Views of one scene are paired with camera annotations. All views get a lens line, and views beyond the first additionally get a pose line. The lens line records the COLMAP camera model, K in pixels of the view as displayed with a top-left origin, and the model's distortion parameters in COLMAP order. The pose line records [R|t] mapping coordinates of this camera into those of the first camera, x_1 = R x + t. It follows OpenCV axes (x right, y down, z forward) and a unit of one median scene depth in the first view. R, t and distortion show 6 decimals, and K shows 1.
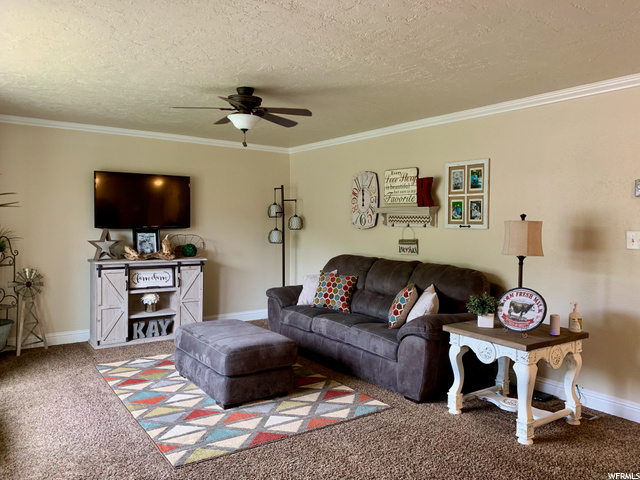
lens RADIAL K [[478.0, 0, 322.4], [0, 478.0, 238.8], [0, 0, 1]] dist [0.061203, -0.002589]
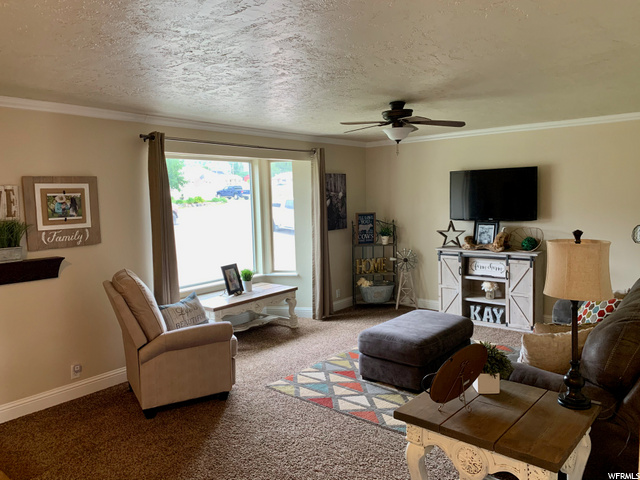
lens RADIAL K [[478.0, 0, 322.4], [0, 478.0, 238.8], [0, 0, 1]] dist [0.061203, -0.002589]
pose [[0.292051, 0.065219, -0.954177, 0.676584], [-0.010337, 0.997829, 0.065039, -0.057963], [0.956347, -0.009132, 0.292091, 0.414461]]
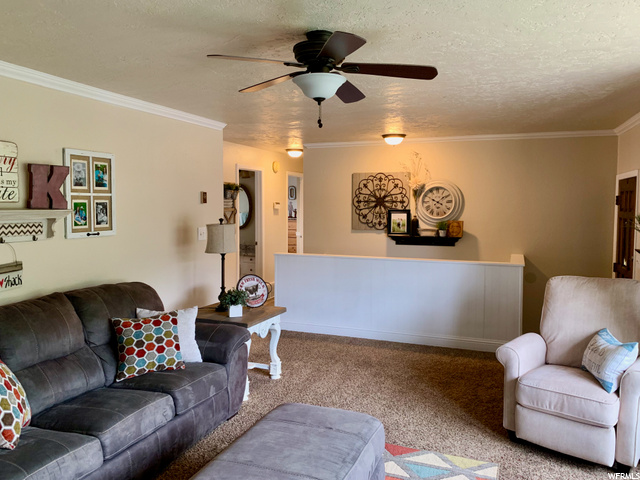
lens RADIAL K [[478.0, 0, 322.4], [0, 478.0, 238.8], [0, 0, 1]] dist [0.061203, -0.002589]
pose [[-0.505820, -0.079552, 0.858963, -0.575173], [0.020460, 0.994352, 0.104139, -0.092373], [-0.862396, 0.070250, -0.501336, 1.060317]]
